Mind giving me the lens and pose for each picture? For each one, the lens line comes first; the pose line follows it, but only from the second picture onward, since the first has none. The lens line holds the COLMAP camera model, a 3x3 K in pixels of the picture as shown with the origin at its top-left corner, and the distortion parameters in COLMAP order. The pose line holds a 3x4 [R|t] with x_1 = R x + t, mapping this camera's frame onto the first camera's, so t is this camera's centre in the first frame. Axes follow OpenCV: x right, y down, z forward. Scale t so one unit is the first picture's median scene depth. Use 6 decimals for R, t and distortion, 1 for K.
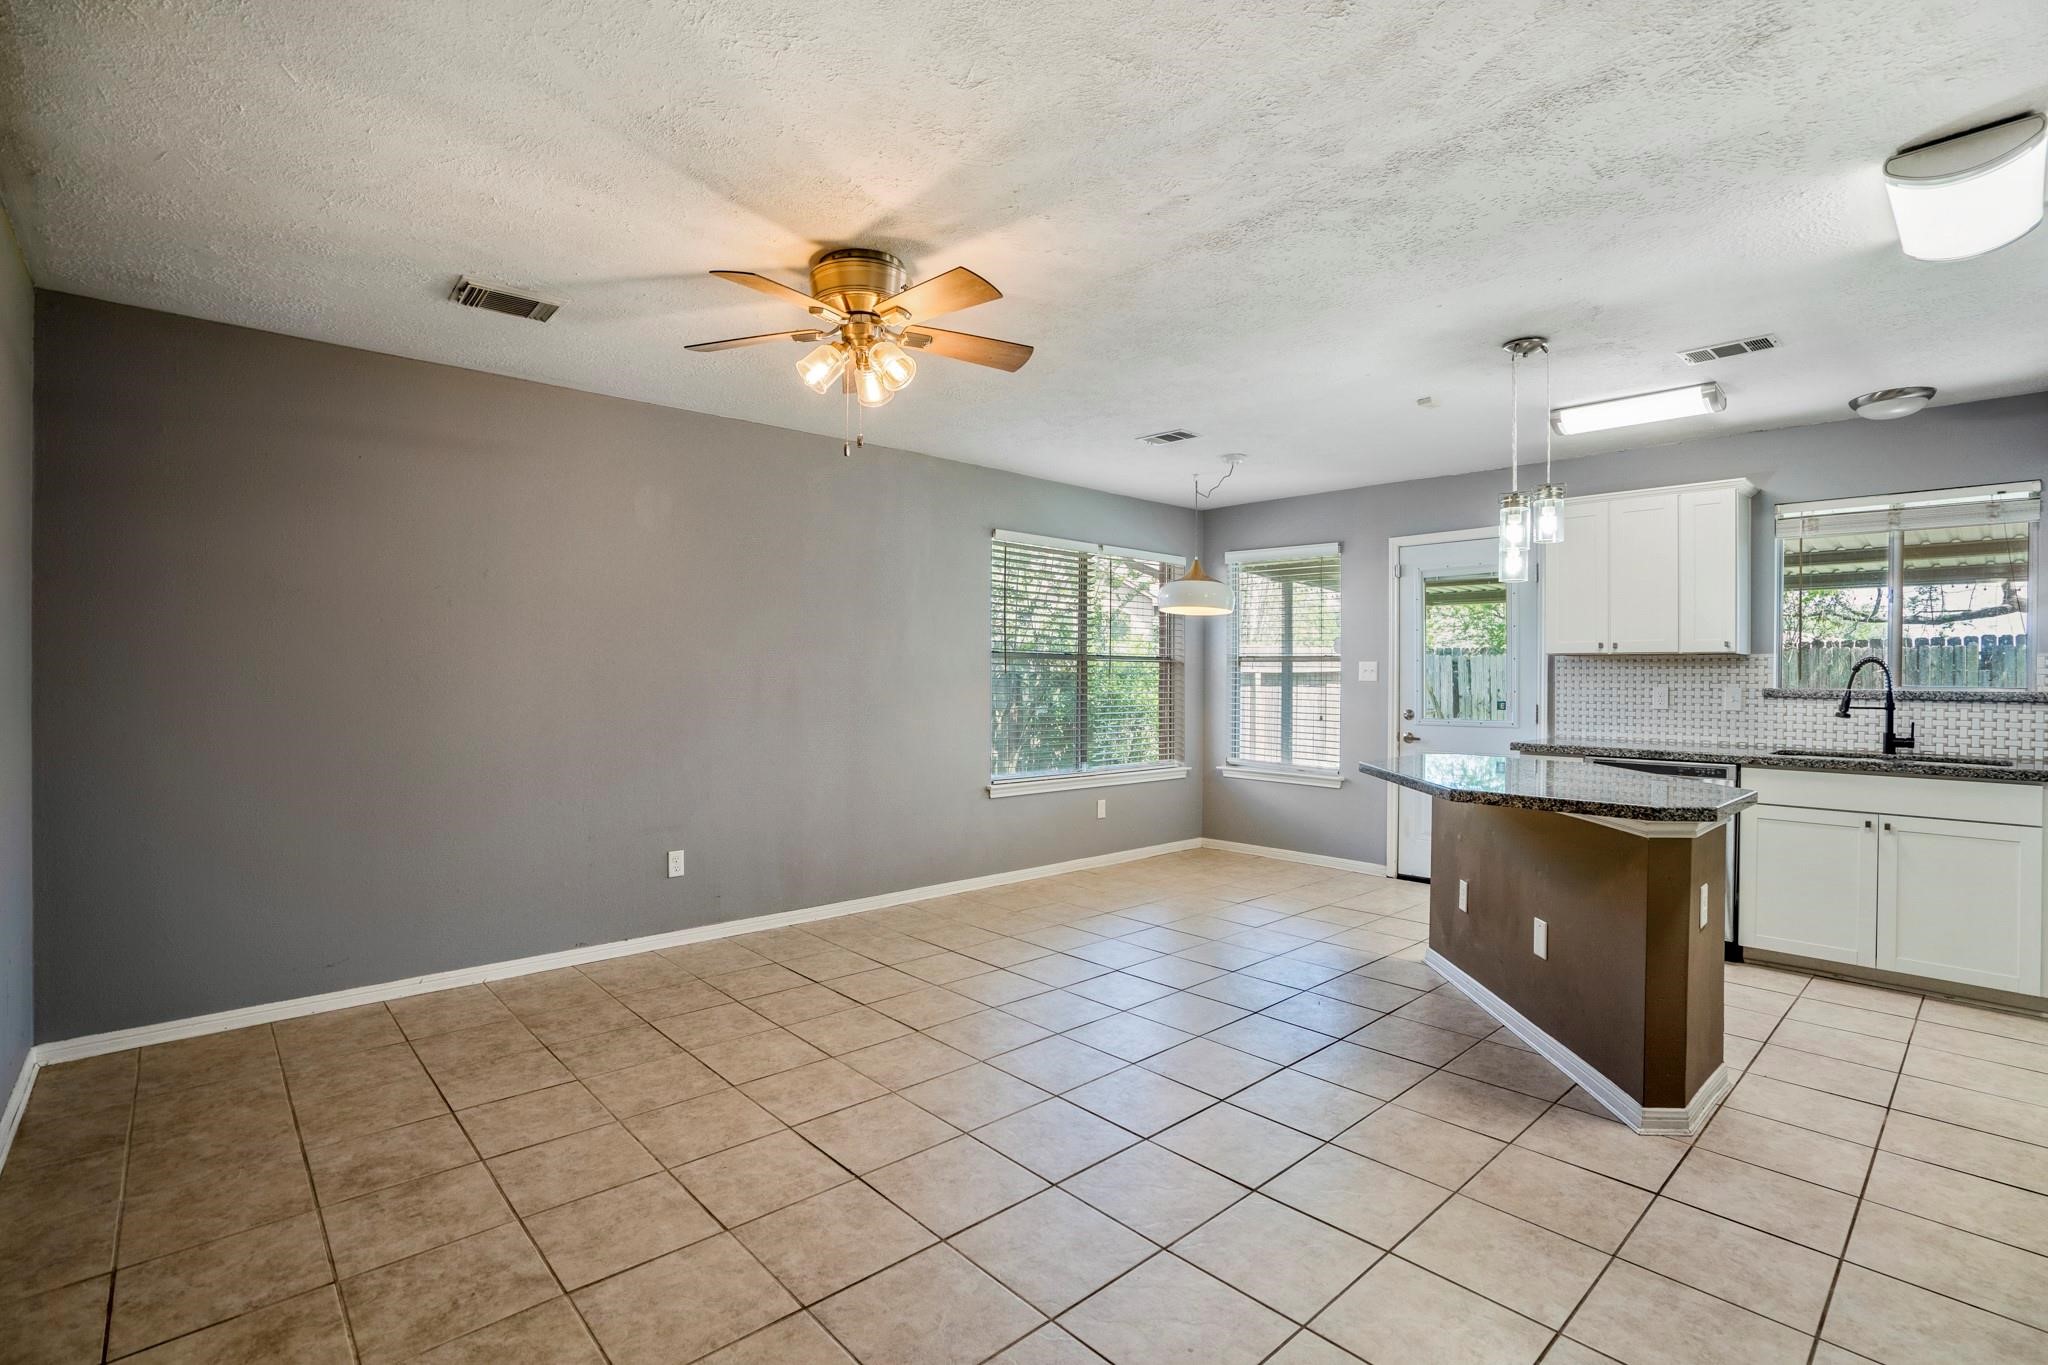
lens RADIAL K [[962.0, 0, 1010.0], [0, 962.0, 671.3], [0, 0, 1]] dist [-0.051644, 0.017043]
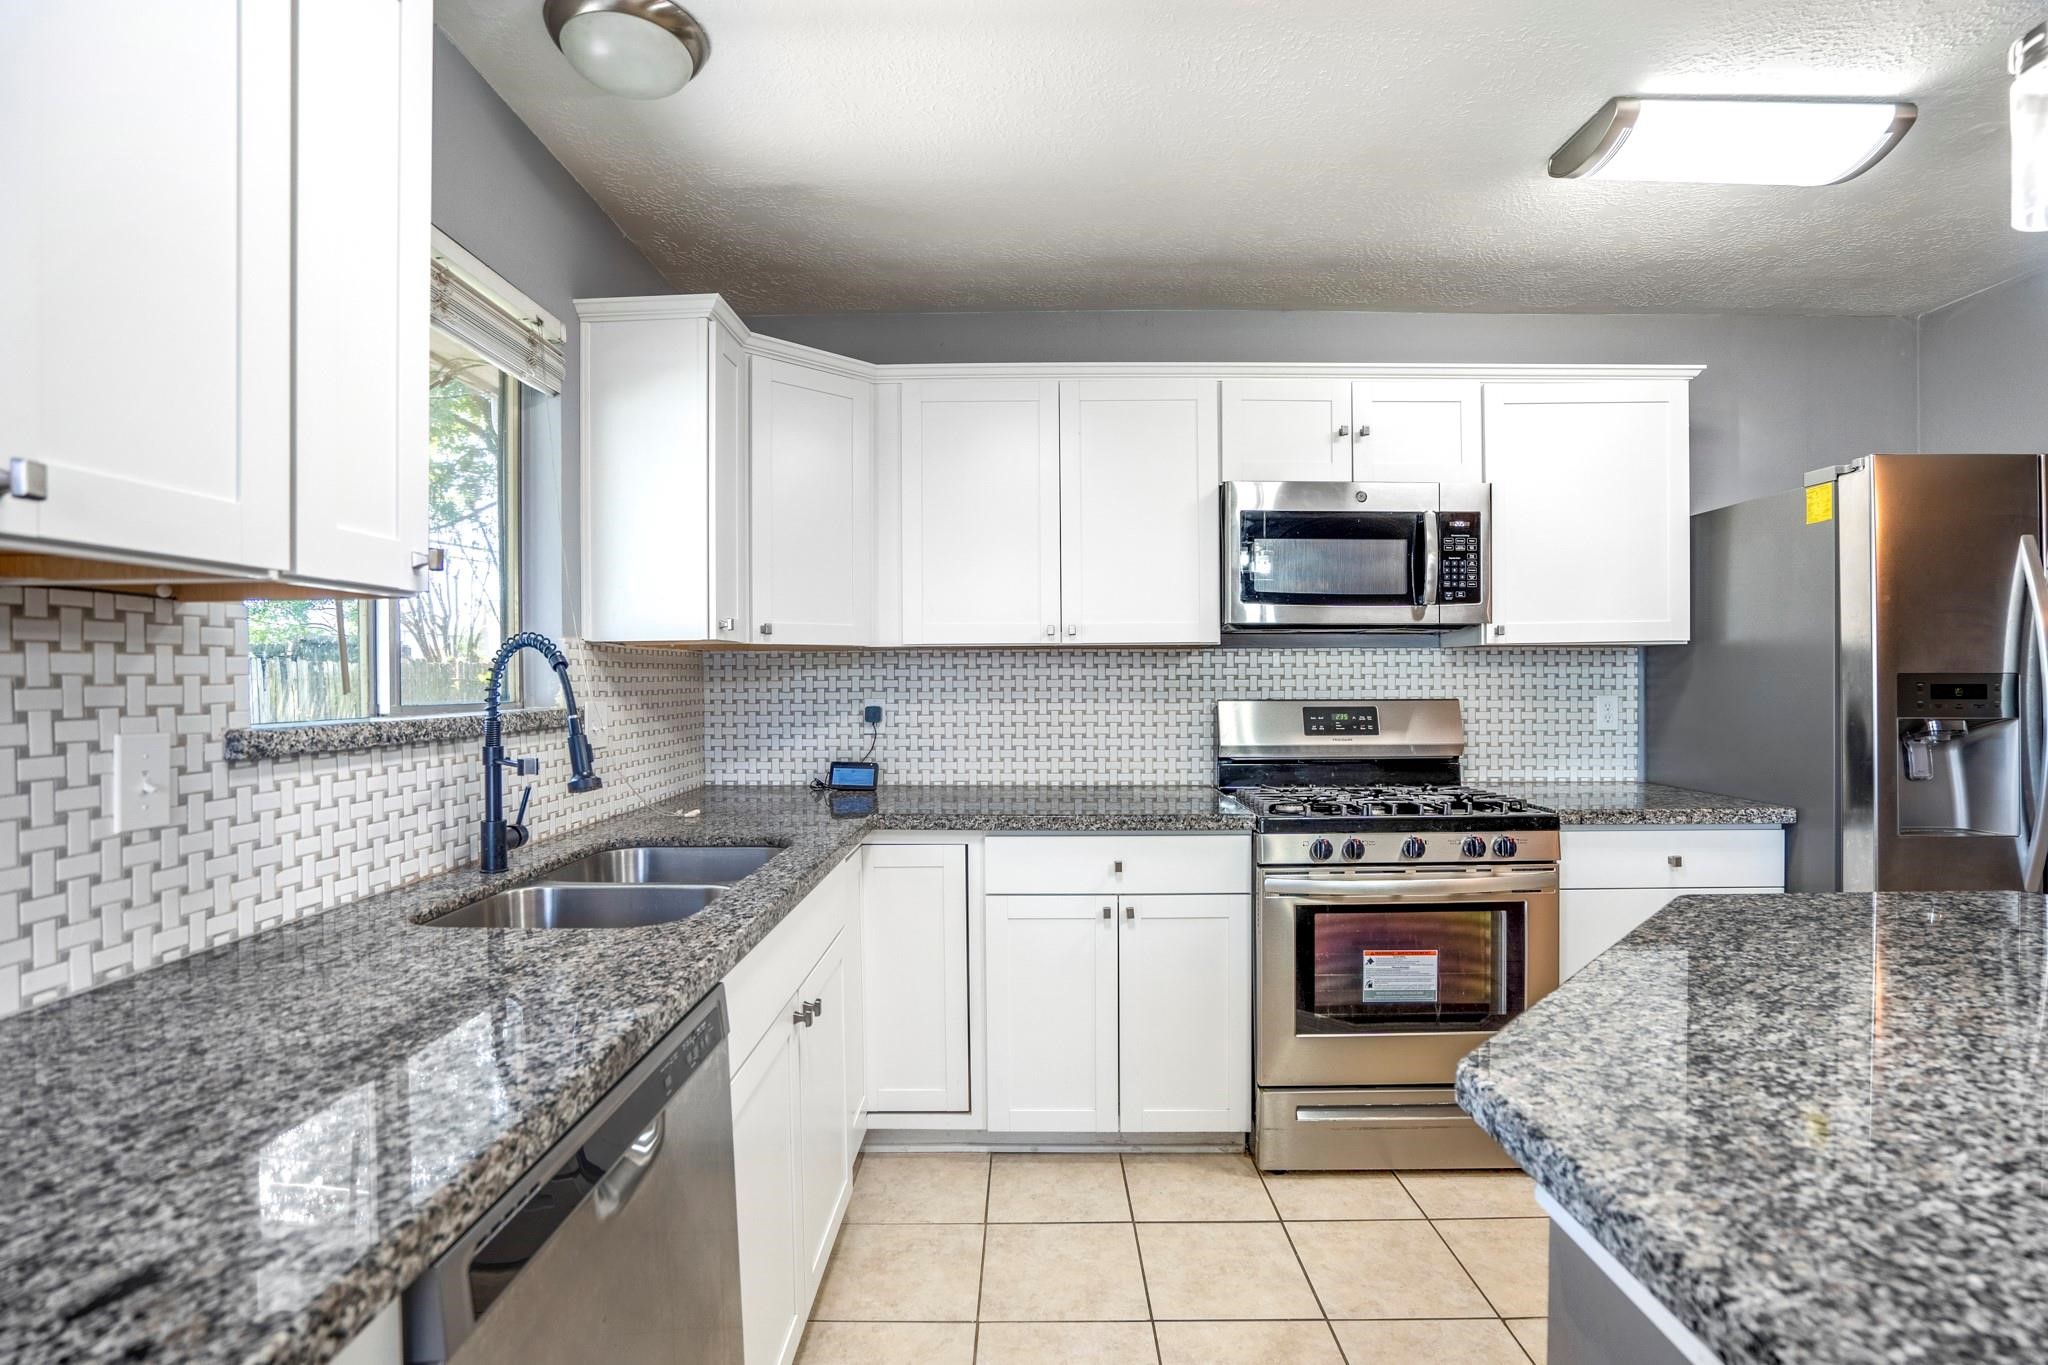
lens RADIAL K [[962.0, 0, 1021.7], [0, 962.0, 681.4], [0, 0, 1]] dist [-0.051644, 0.017043]
pose [[-0.740484, -0.005541, 0.672051, 0.486834], [-0.000744, 0.999972, 0.007425, 0.002086], [-0.672074, 0.004997, -0.740467, 1.126898]]
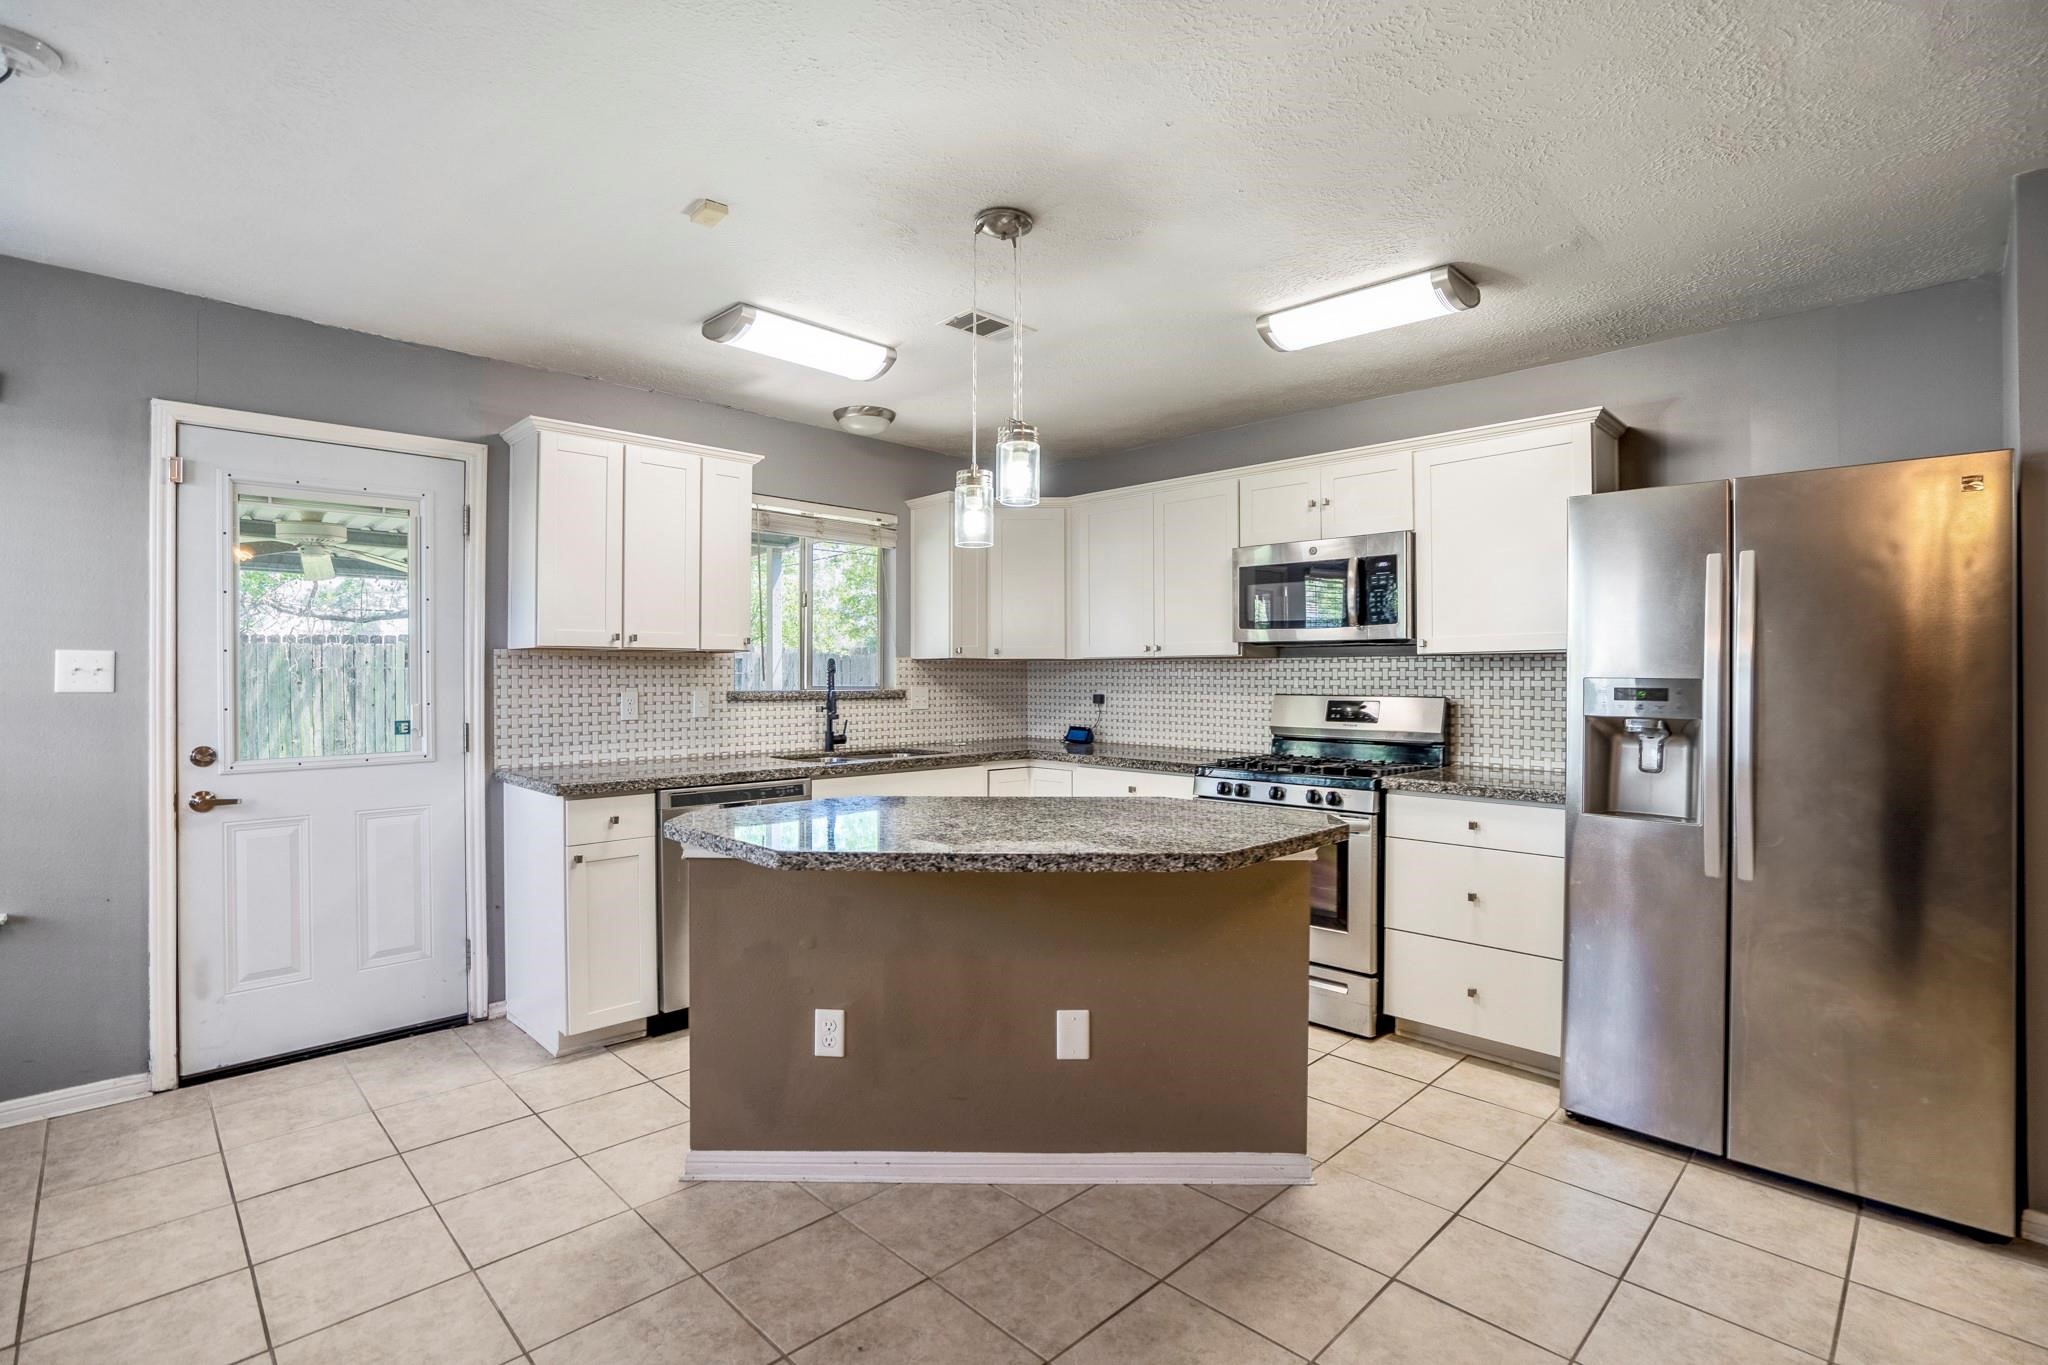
lens RADIAL K [[962.0, 0, 1034.9], [0, 962.0, 673.1], [0, 0, 1]] dist [-0.051644, 0.017043]
pose [[-0.050894, -0.003032, 0.998699, -0.142289], [-0.003670, 0.999989, 0.002849, -0.003116], [-0.998697, -0.003521, -0.050905, 0.809257]]
